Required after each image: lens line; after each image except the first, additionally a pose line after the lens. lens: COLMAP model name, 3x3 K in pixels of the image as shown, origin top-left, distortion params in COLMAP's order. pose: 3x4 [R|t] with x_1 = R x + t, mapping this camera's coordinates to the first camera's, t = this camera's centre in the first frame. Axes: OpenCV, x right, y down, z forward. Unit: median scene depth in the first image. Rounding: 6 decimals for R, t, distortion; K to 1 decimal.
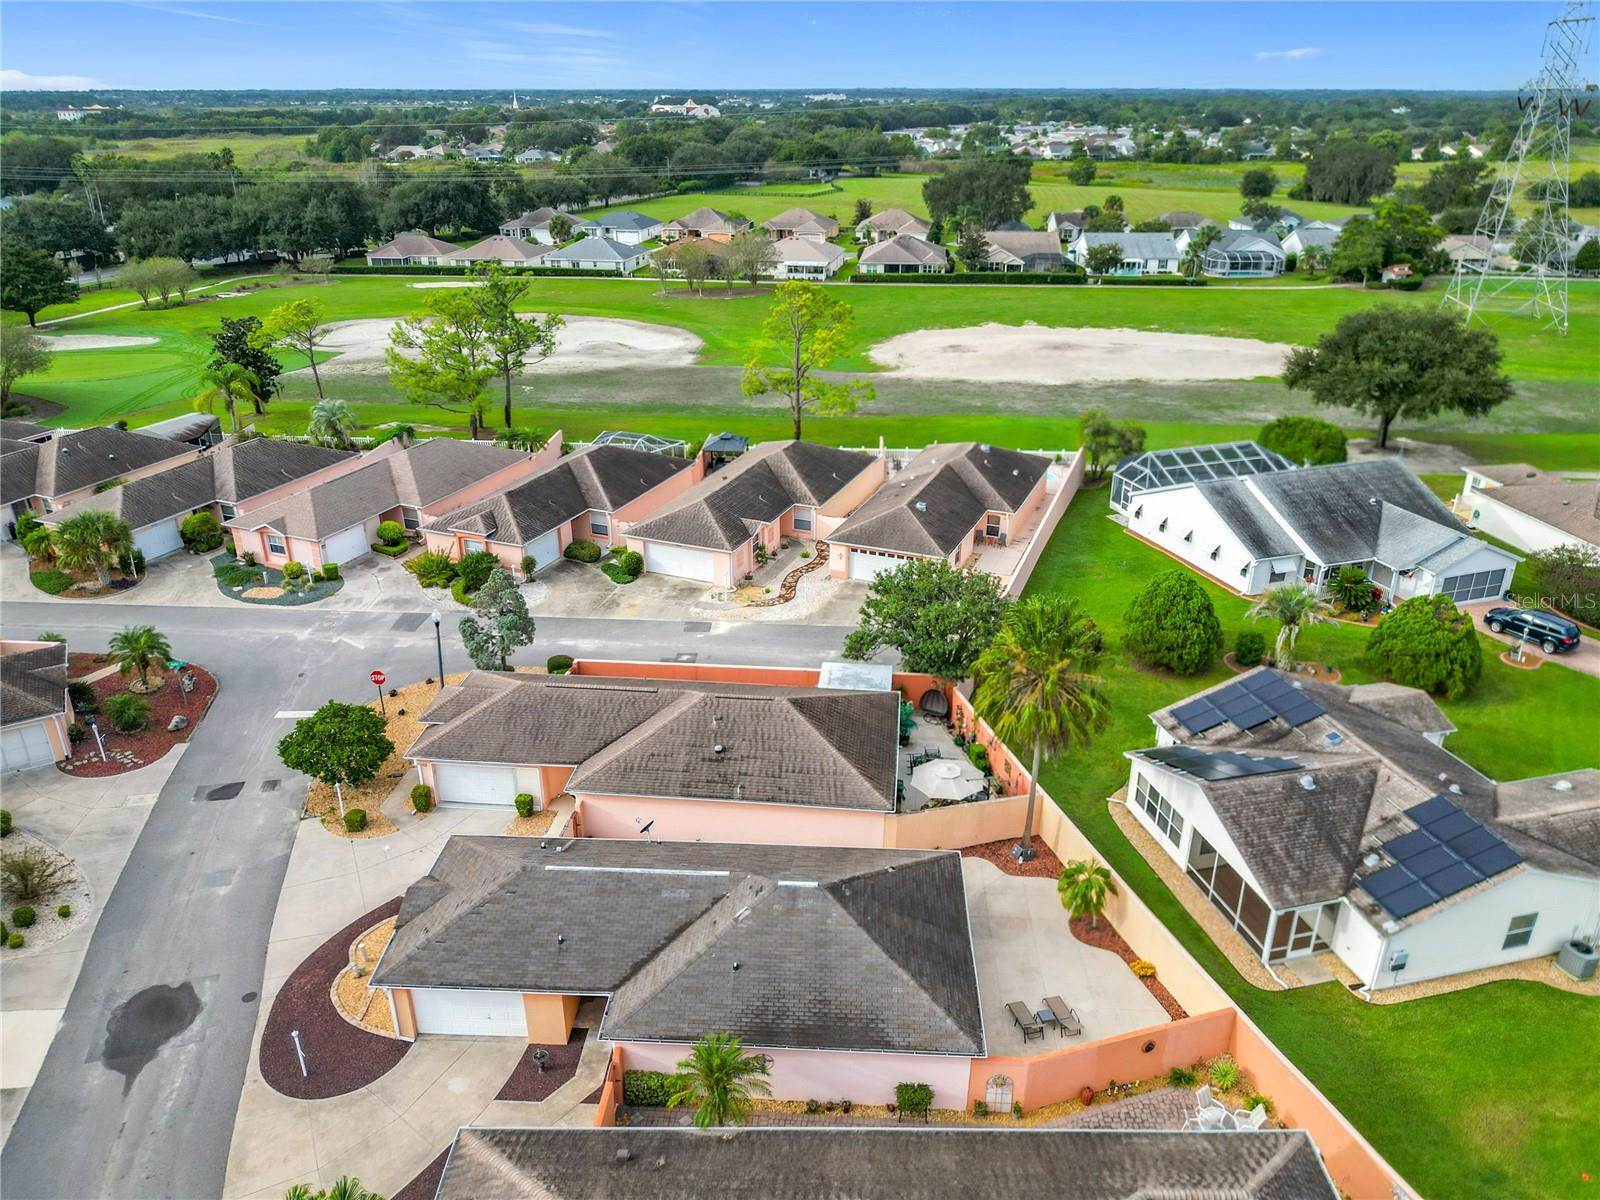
lens RADIAL K [[1149.1, 0, 800.0], [0, 1149.1, 600.0], [0, 0, 1]] dist [-0.003837, 0.000347]
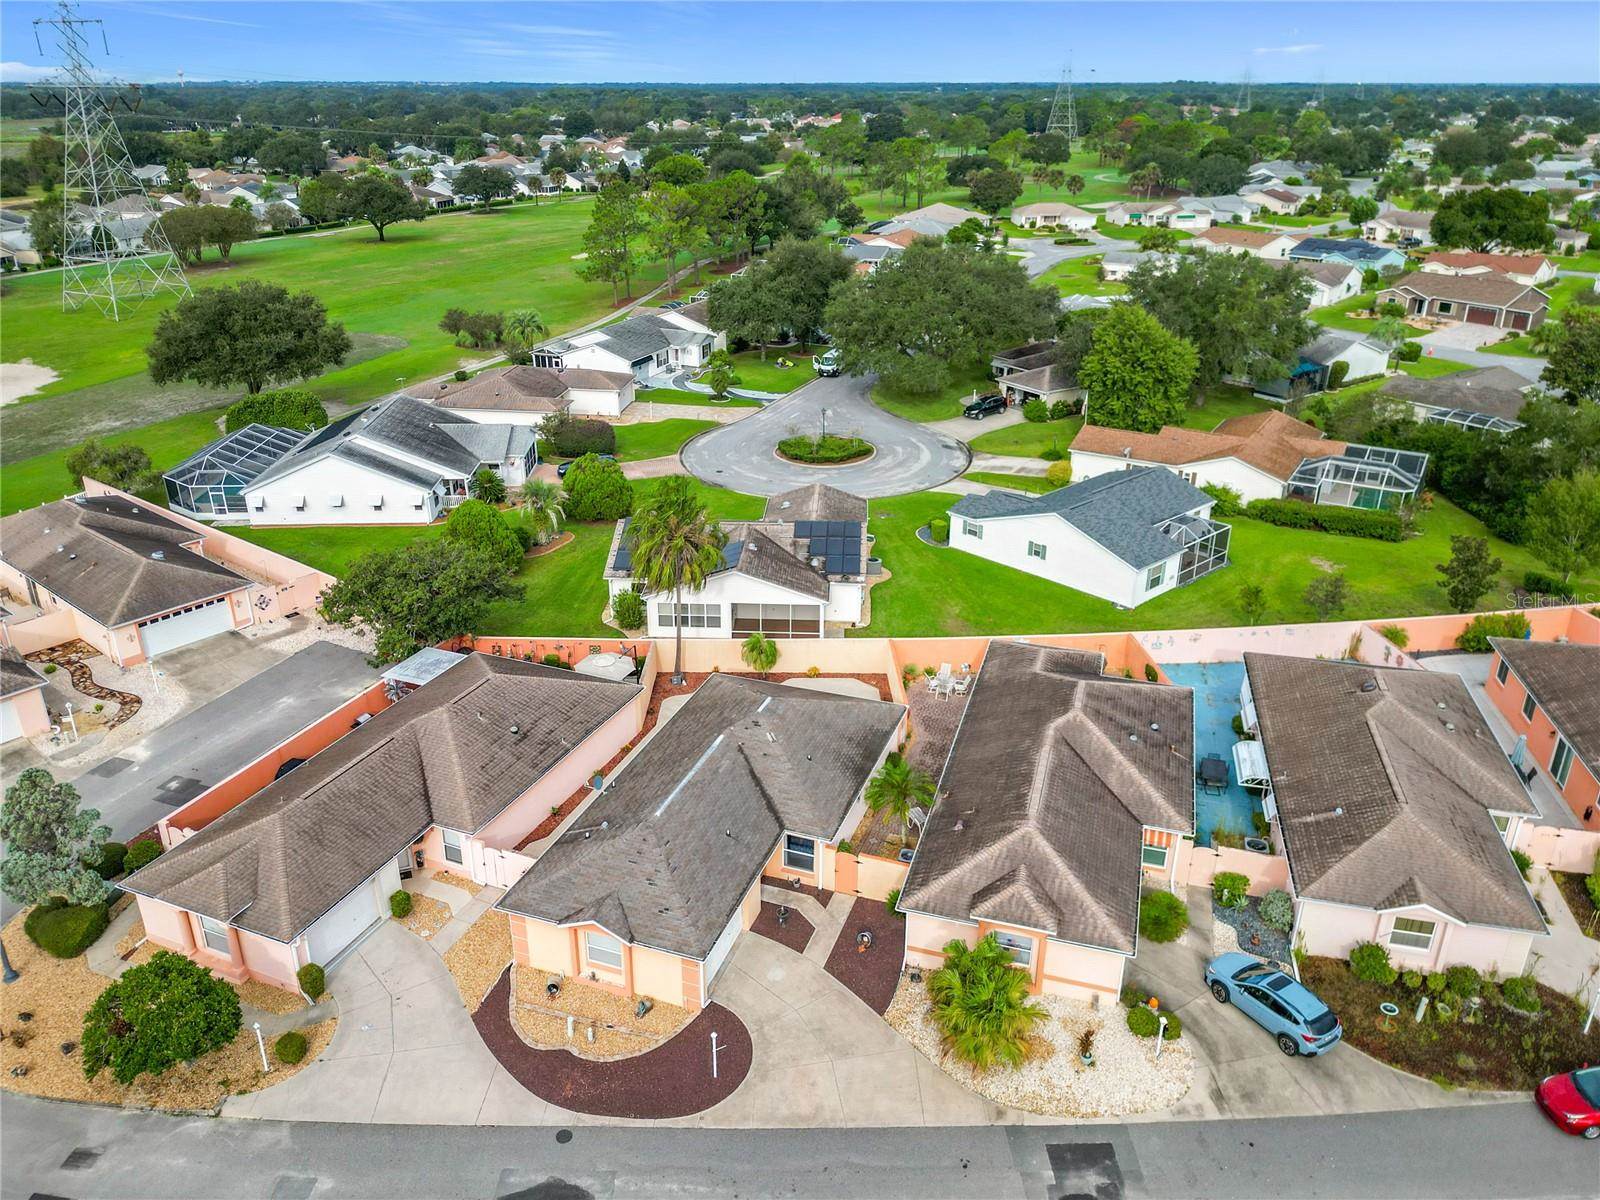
lens RADIAL K [[1154.7, 0, 797.6], [0, 1154.7, 601.2], [0, 0, 1]] dist [0.032815, -0.059683]
pose [[0.289117, -0.385833, 0.876096, -0.513334], [0.383597, 0.885186, 0.263247, -0.089650], [-0.877077, 0.259959, 0.403926, 0.184038]]
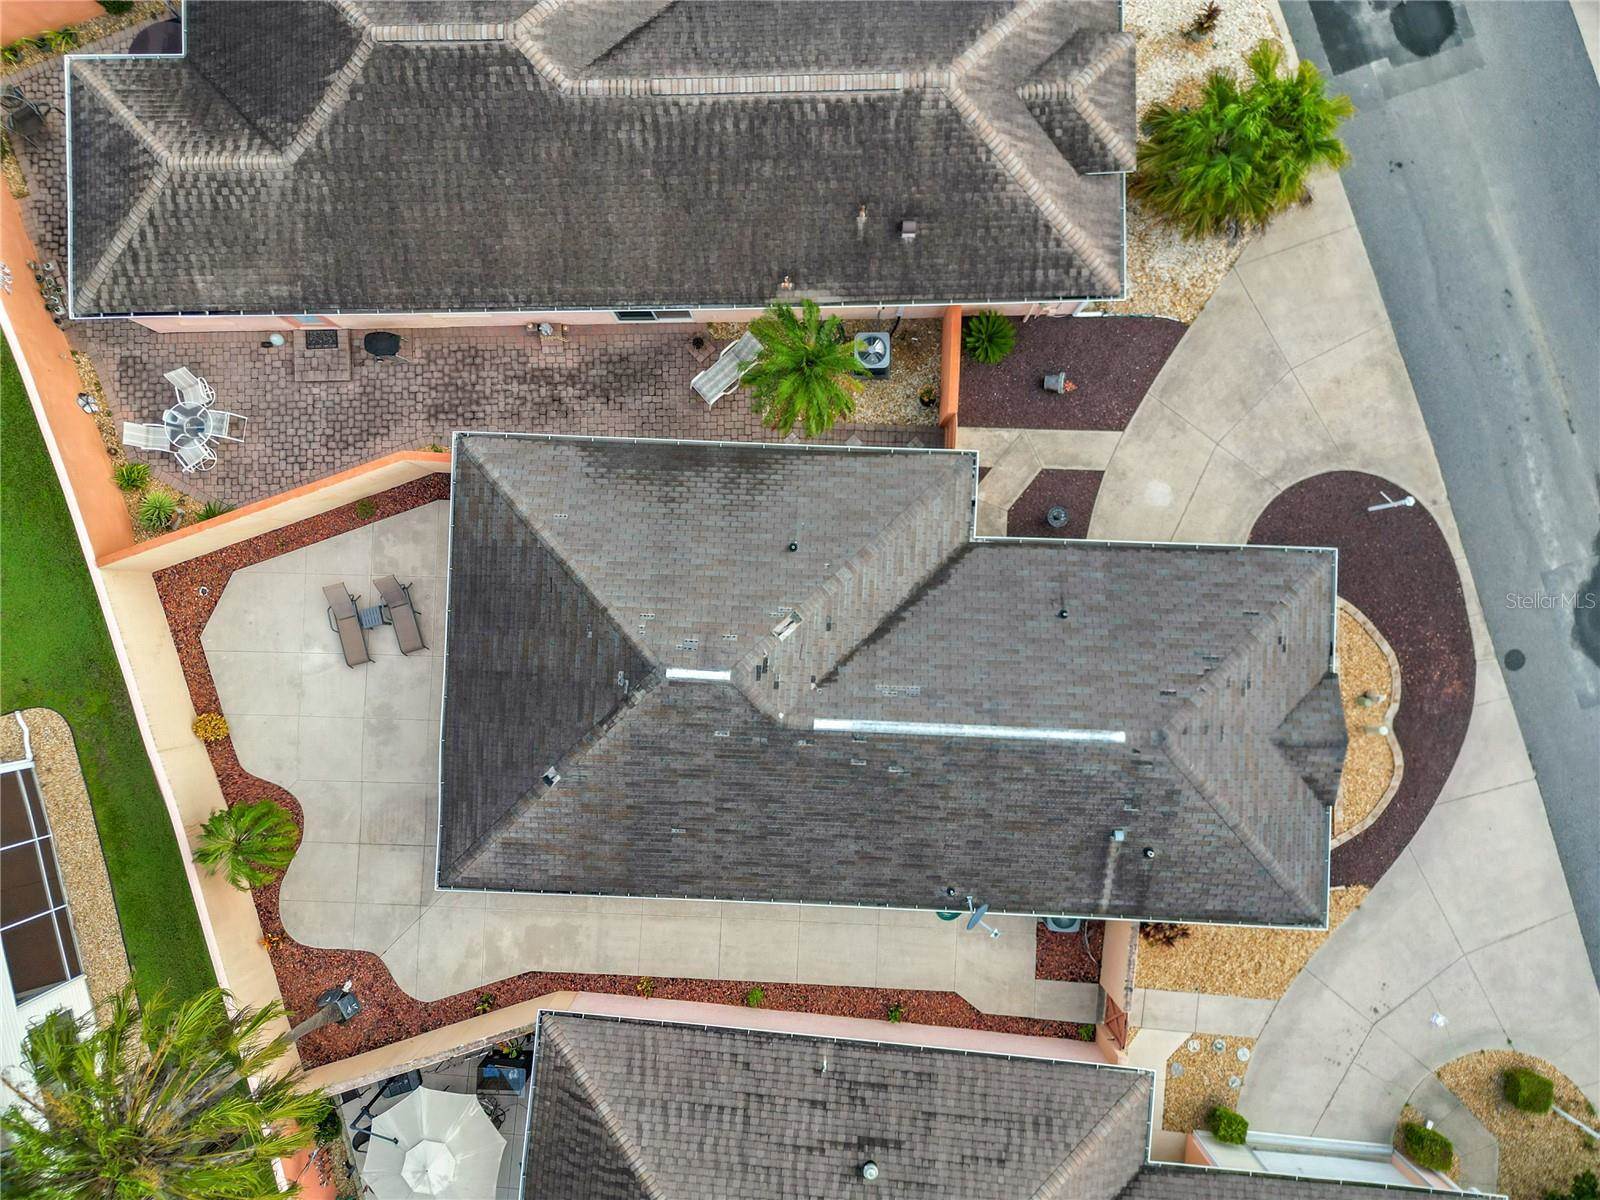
lens RADIAL K [[1115.6, 0, 800.0], [0, 1115.6, 600.0], [0, 0, 1]] dist [0.081293, -0.076092]
pose [[-0.999678, 0.018770, 0.017083, -0.031148], [0.008498, -0.386669, 0.922179, -0.133319], [0.023915, 0.922027, 0.386385, 0.339072]]
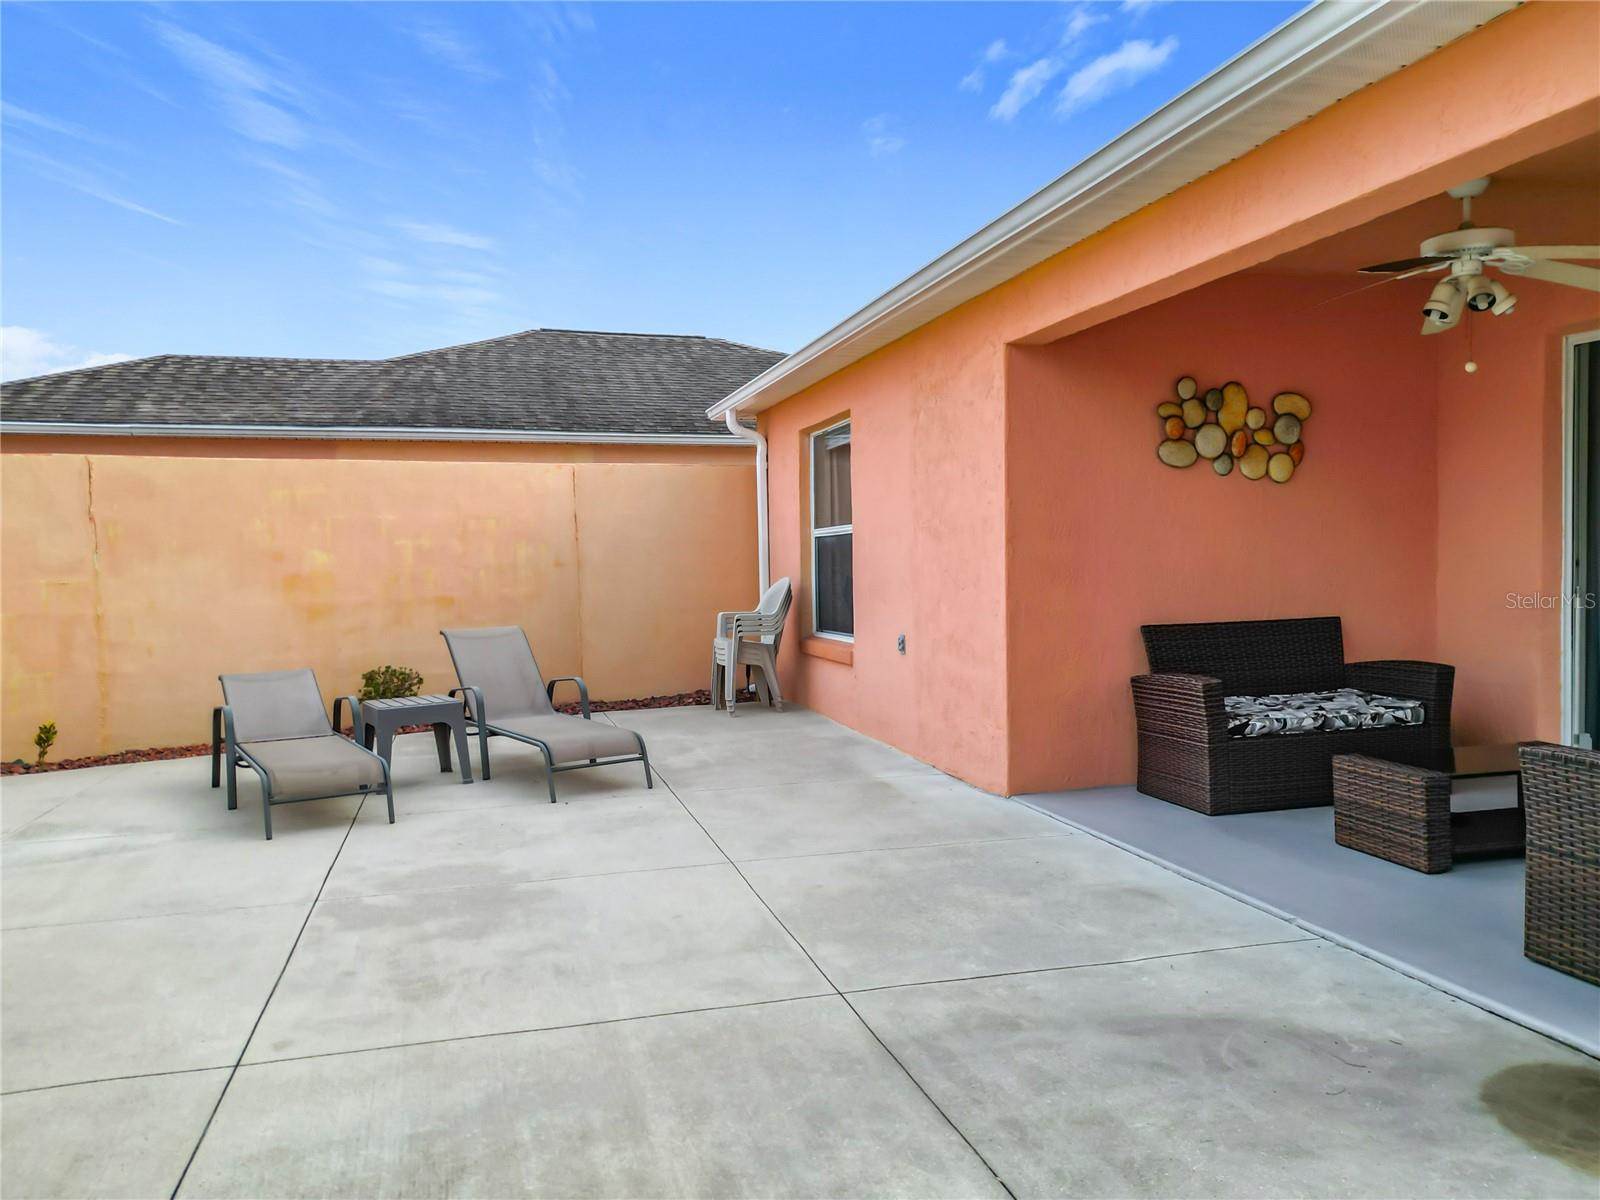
lens RADIAL K [[1203.7, 0, 796.5], [0, 1203.7, 615.2], [0, 0, 1]] dist [0.072403, -0.069372]
pose [[-0.954944, 0.018278, -0.296223, 0.100658], [-0.111449, 0.902970, 0.414999, 0.125543], [0.275066, 0.429315, -0.860249, 0.546720]]
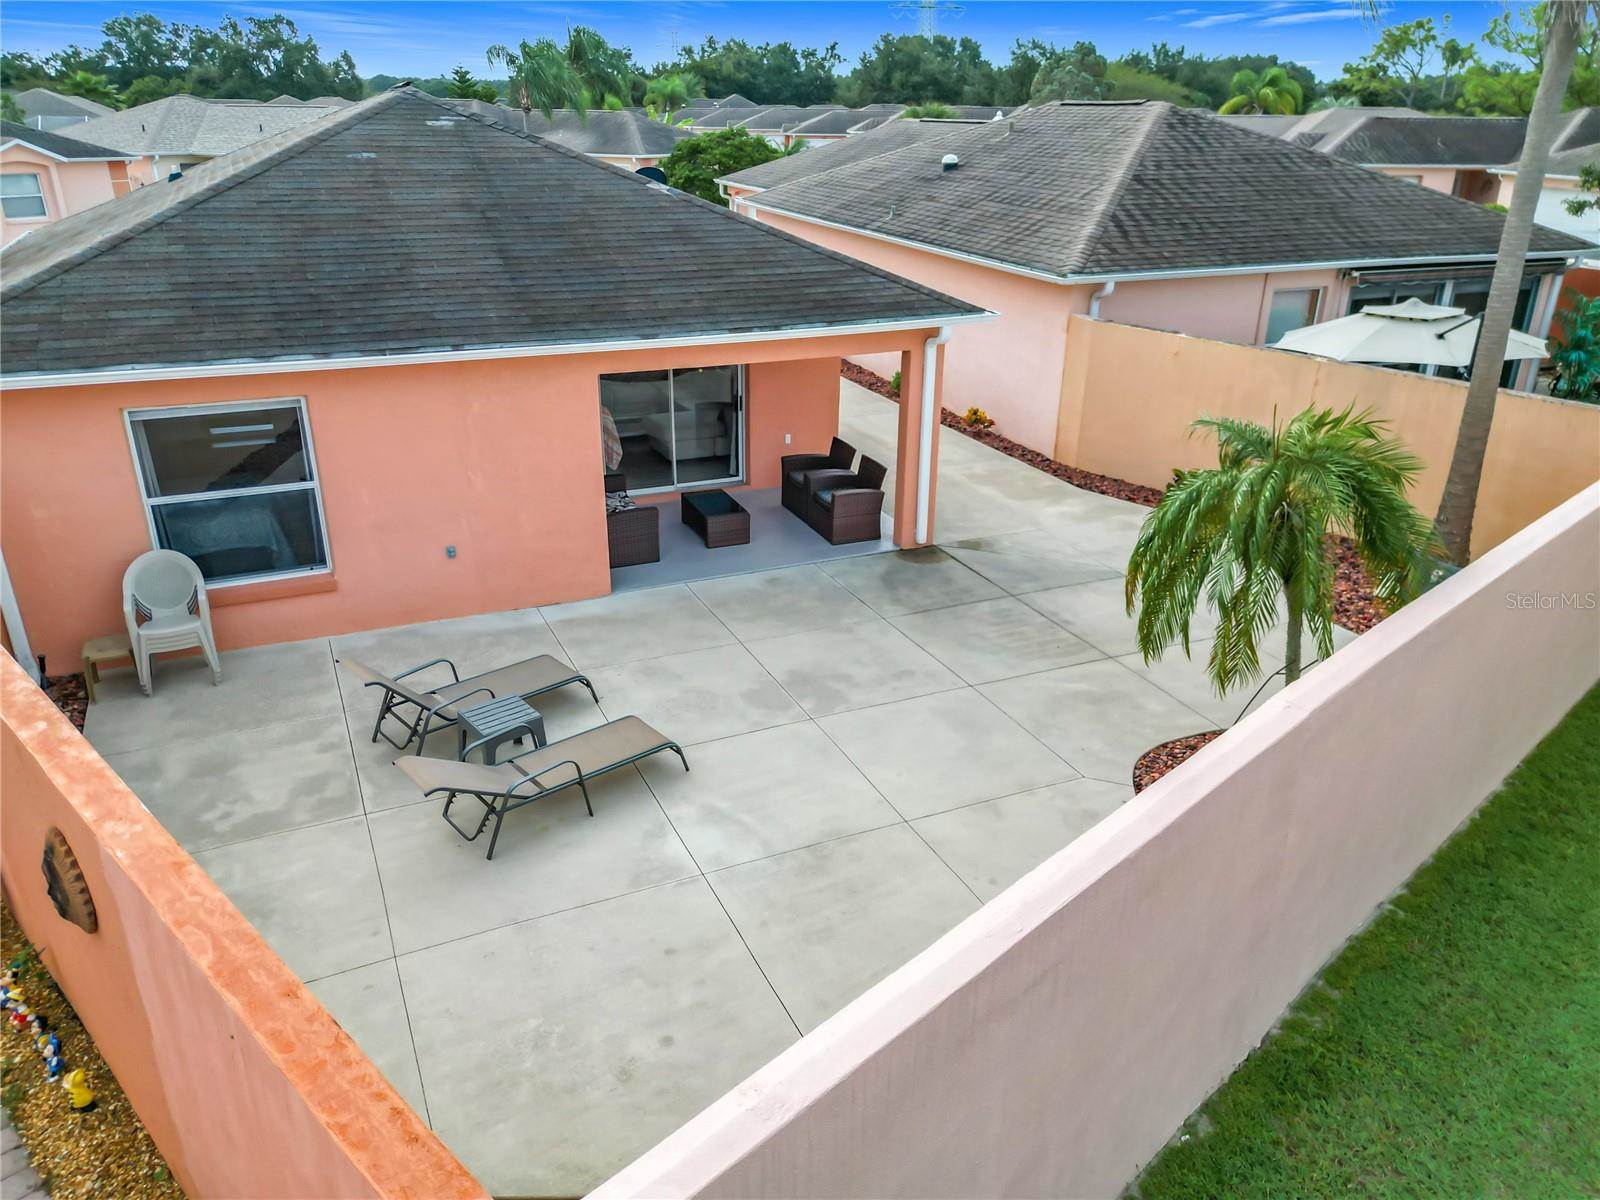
lens RADIAL K [[1154.4, 0, 791.0], [0, 1154.4, 607.4], [0, 0, 1]] dist [0.070048, -0.053859]
pose [[0.454178, 0.353451, -0.817799, 0.196206], [-0.365604, 0.911026, 0.190699, 0.130782], [0.812438, 0.212379, 0.542991, 0.431004]]
